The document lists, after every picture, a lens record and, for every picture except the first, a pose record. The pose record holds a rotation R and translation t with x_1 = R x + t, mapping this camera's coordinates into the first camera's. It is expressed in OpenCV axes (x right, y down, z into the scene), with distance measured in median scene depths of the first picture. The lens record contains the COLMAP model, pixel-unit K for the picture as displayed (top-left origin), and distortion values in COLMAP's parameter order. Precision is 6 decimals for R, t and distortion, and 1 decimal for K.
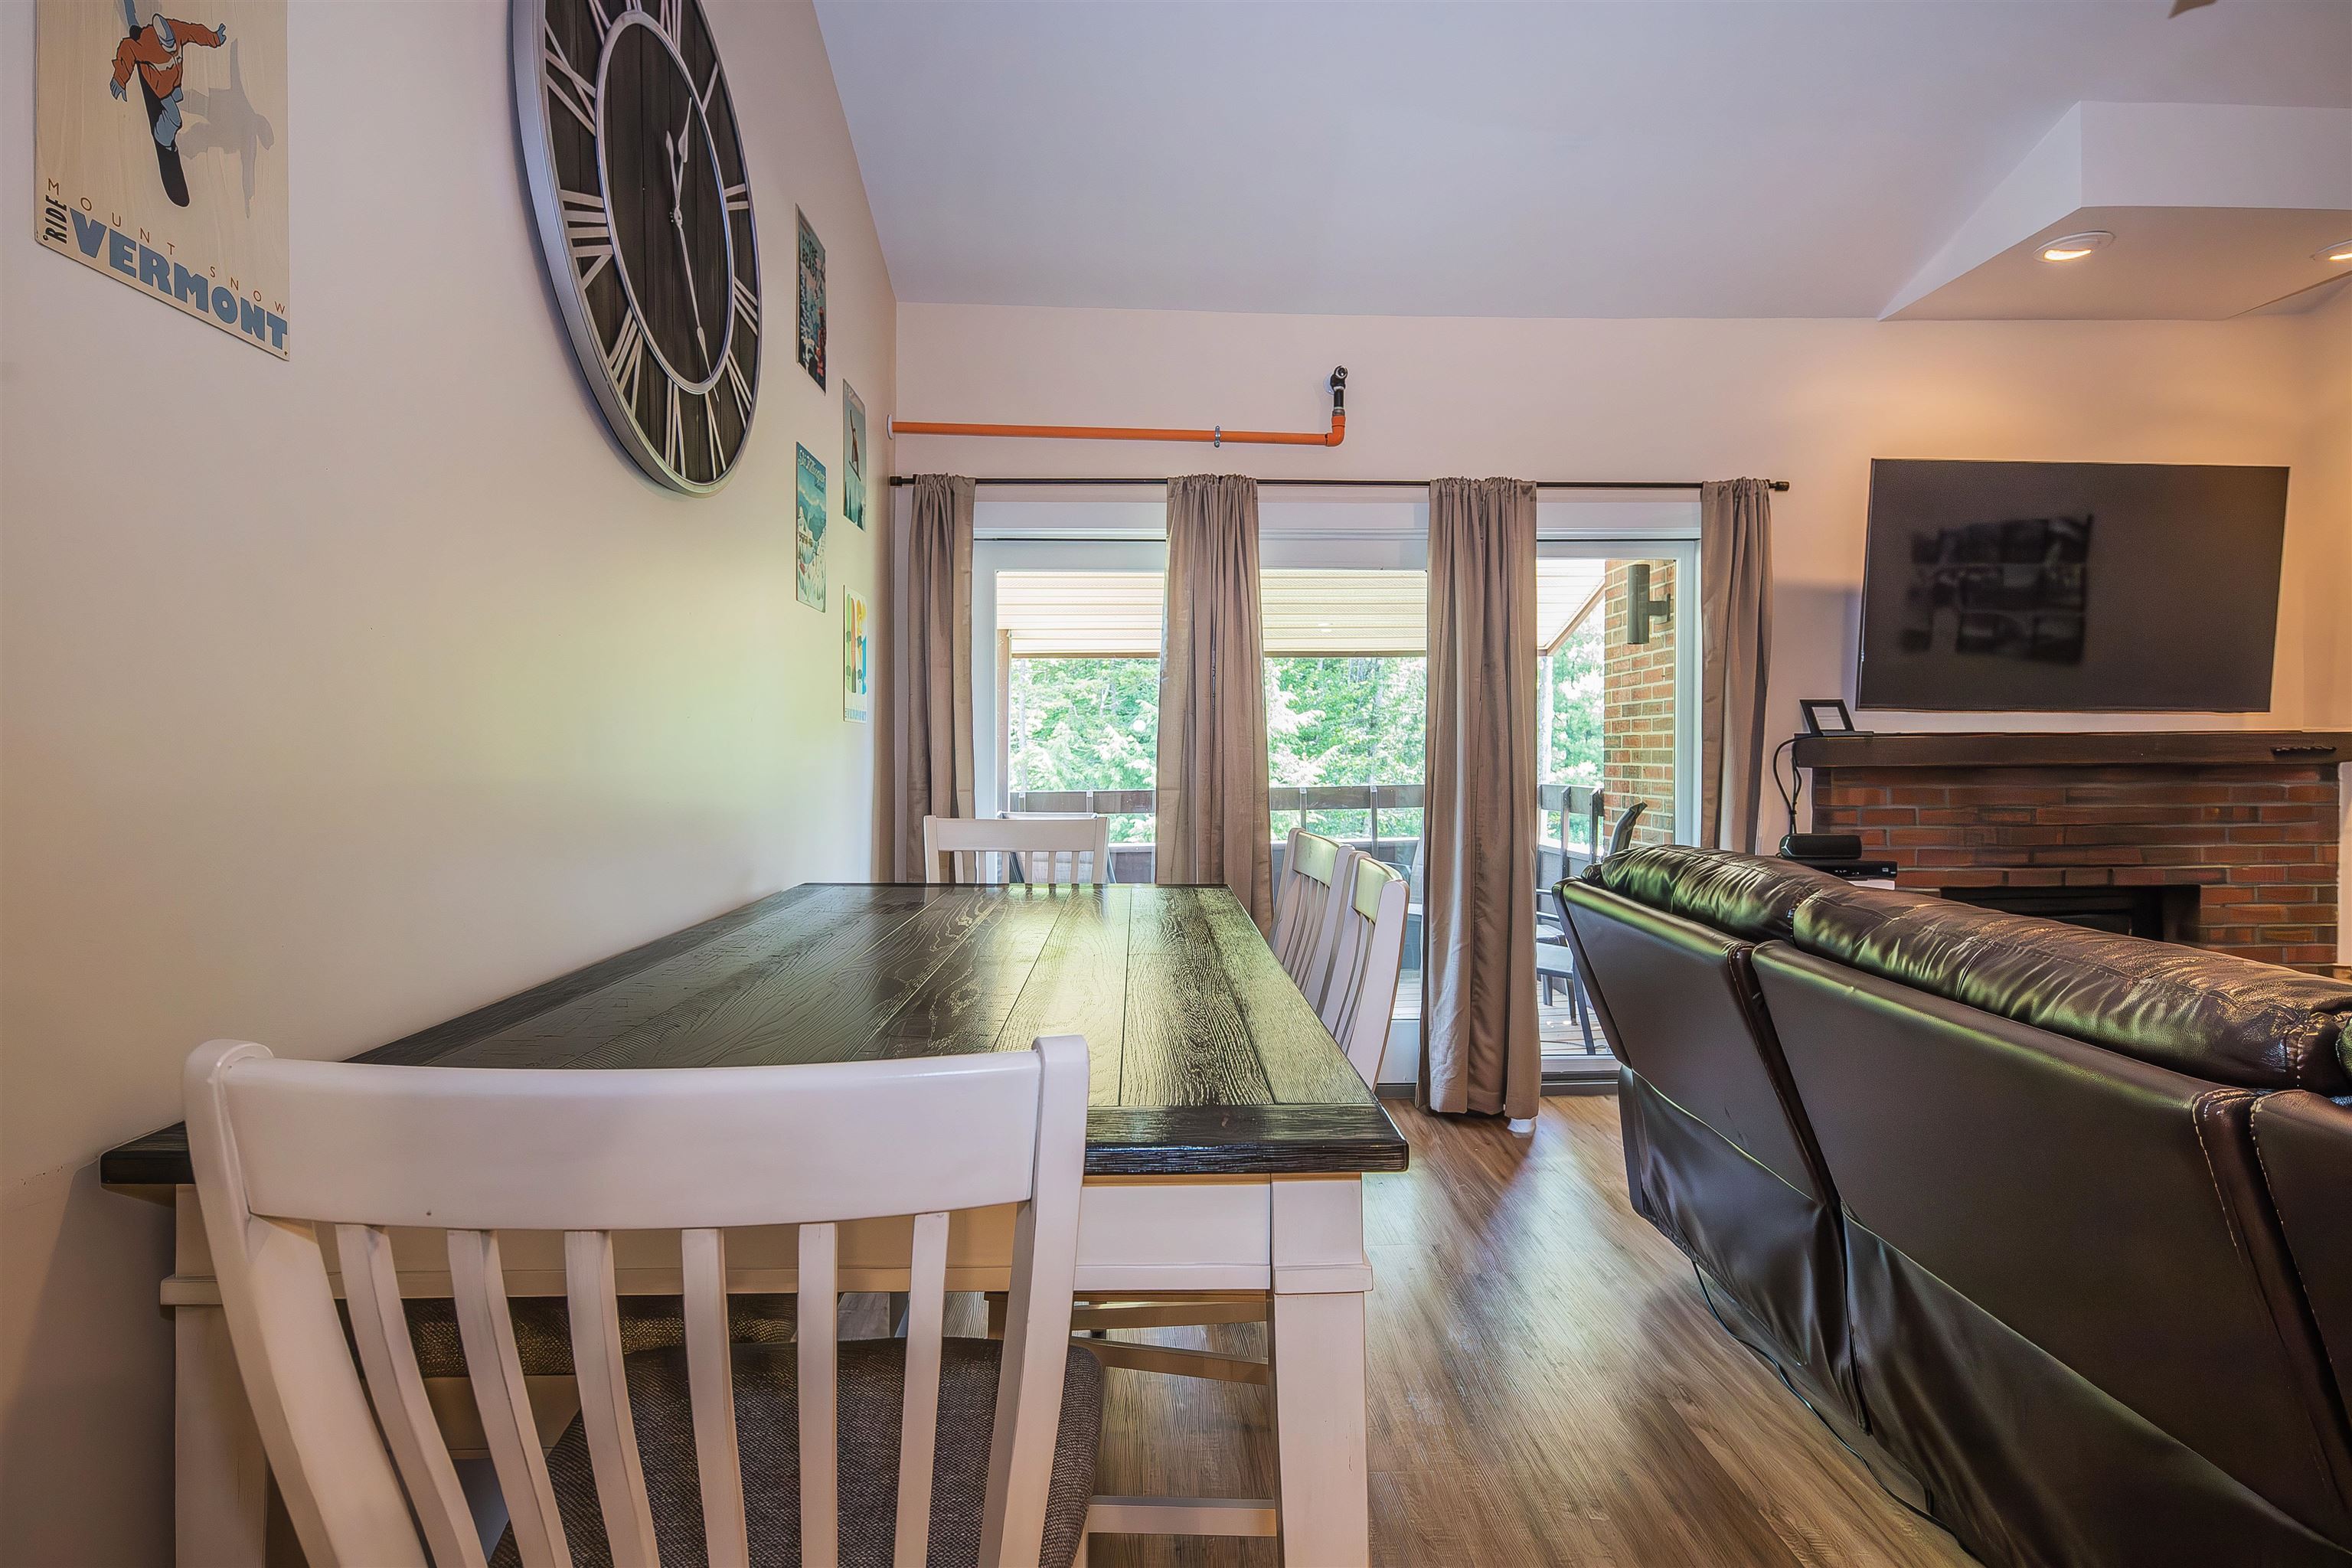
lens RADIAL K [[1211.2, 0, 1173.8], [0, 1211.2, 780.7], [0, 0, 1]] dist [0.004208, 0.000142]
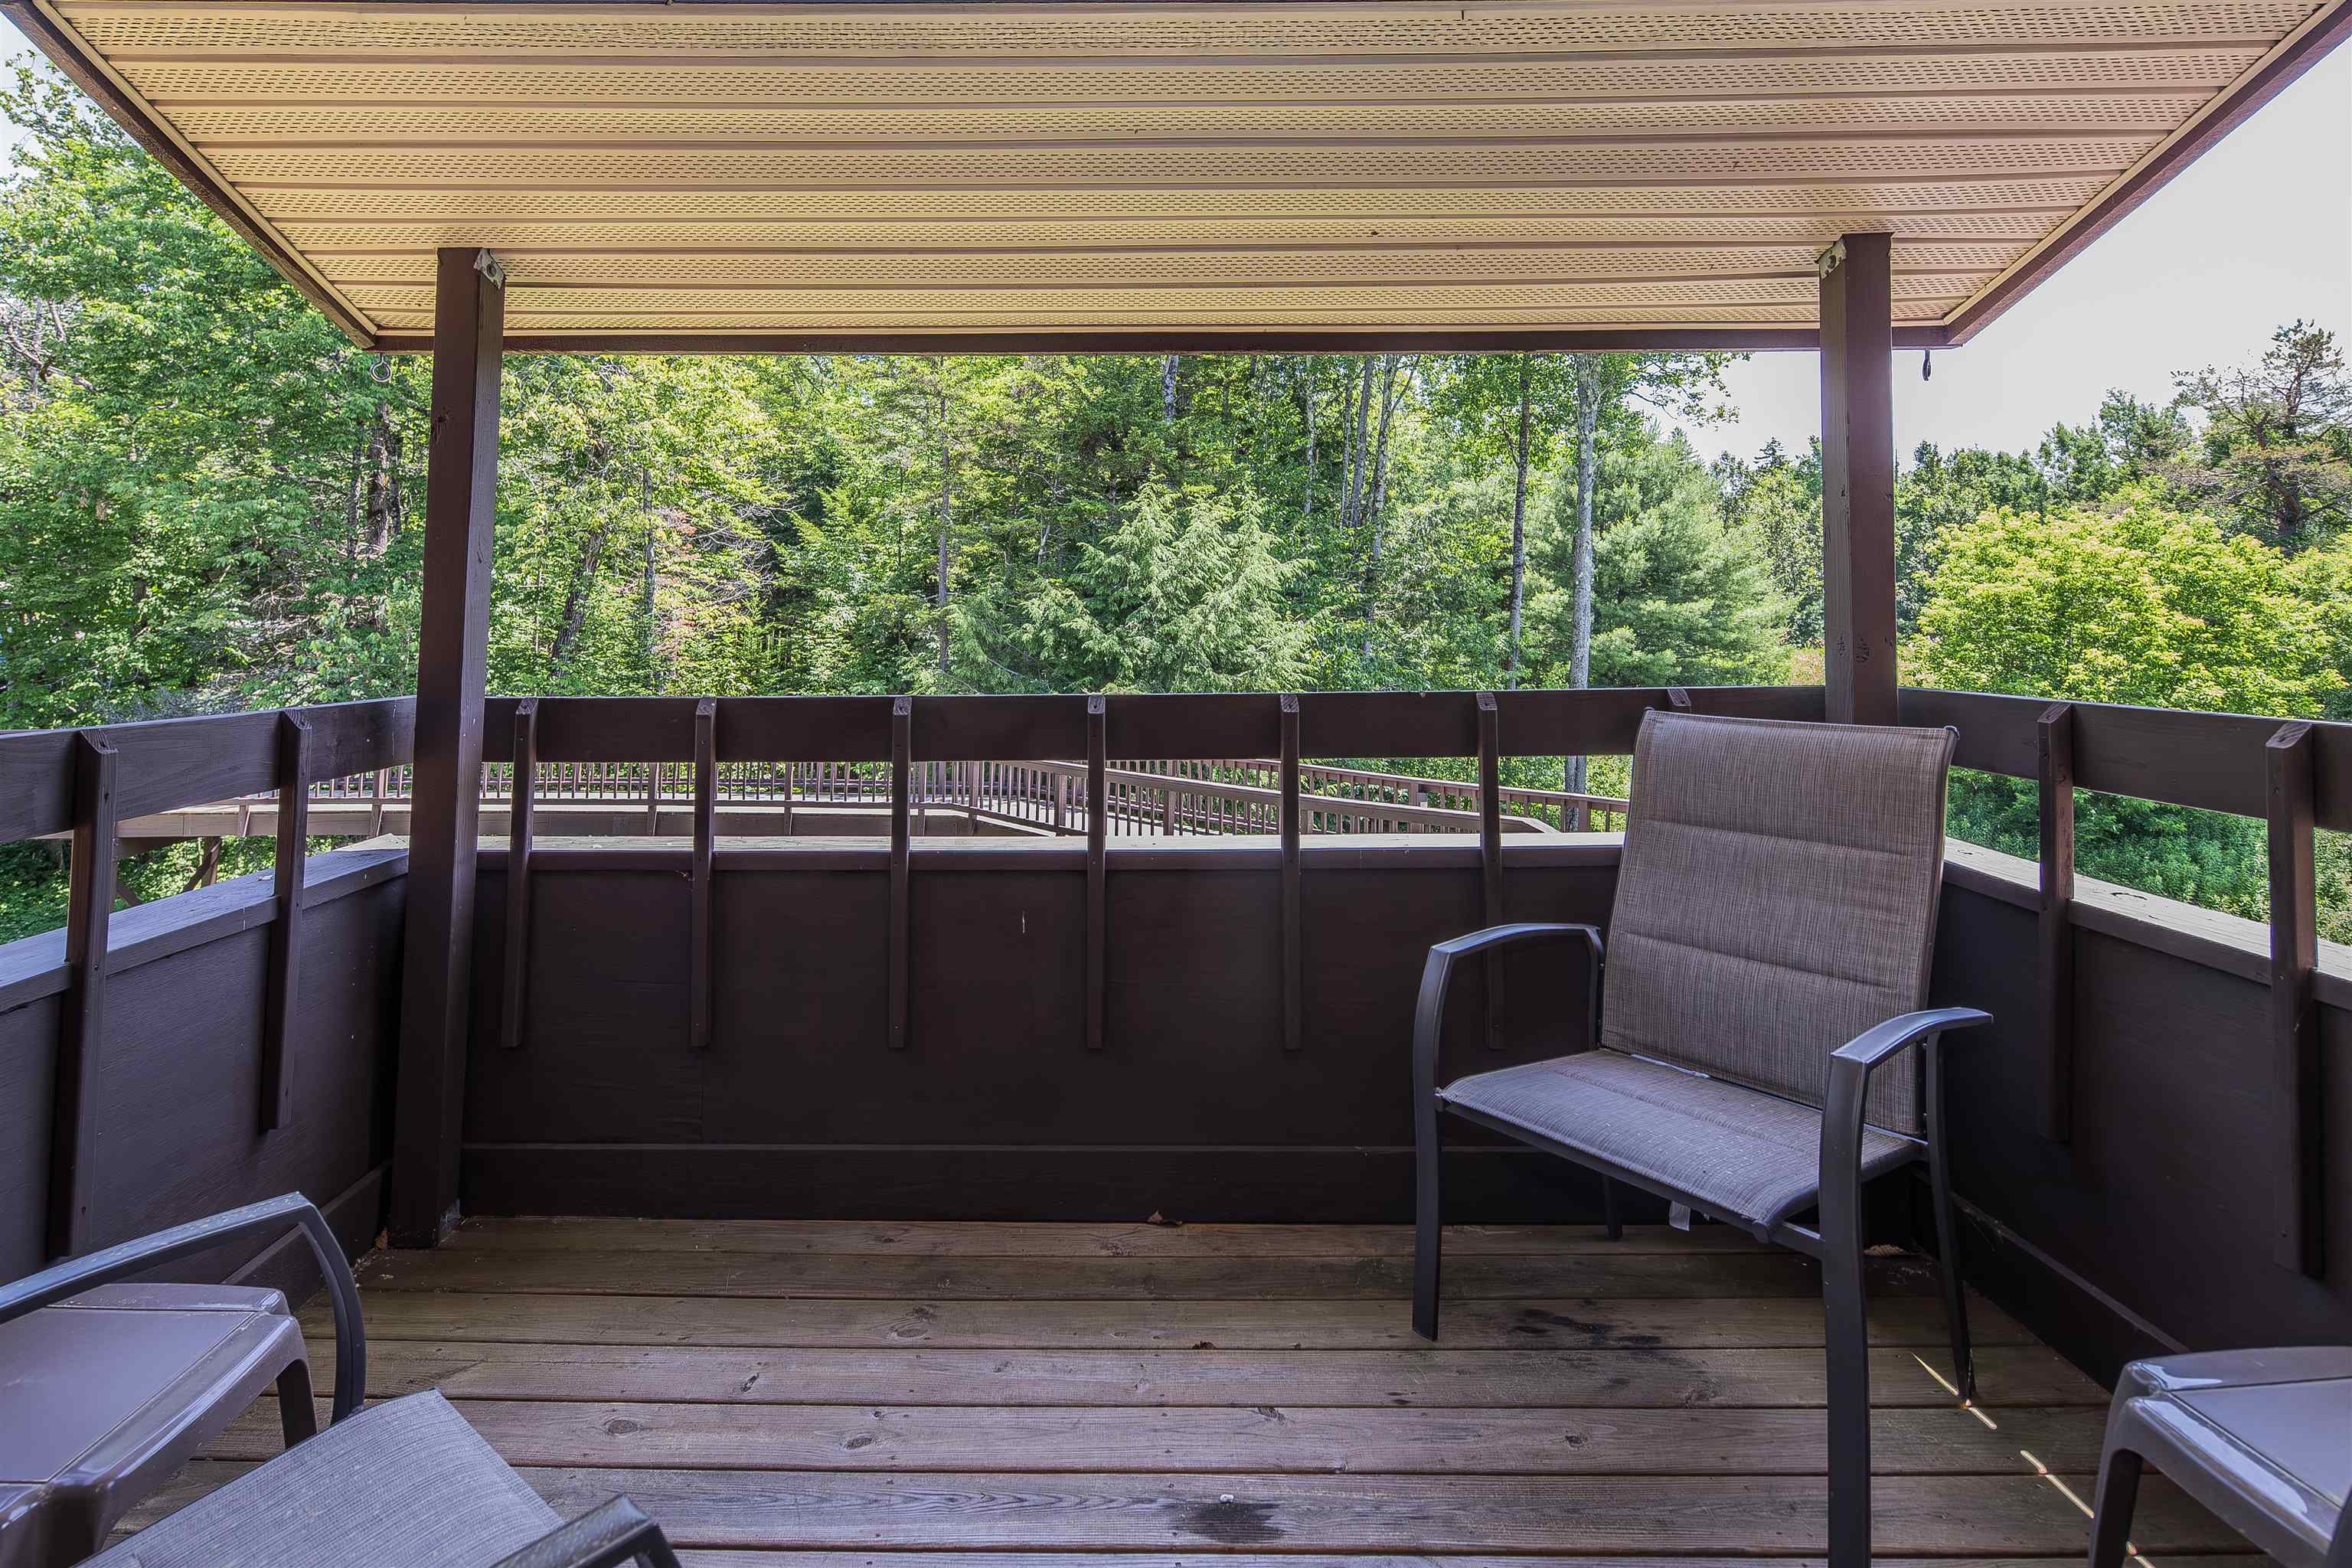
lens RADIAL K [[1211.2, 0, 1178.7], [0, 1211.2, 787.6], [0, 0, 1]] dist [0.004208, 0.000142]
pose [[0.999749, 0.006750, 0.021357, 0.019608], [-0.009265, 0.992736, 0.119955, -0.003460], [-0.020392, -0.120123, 0.992550, 0.196533]]
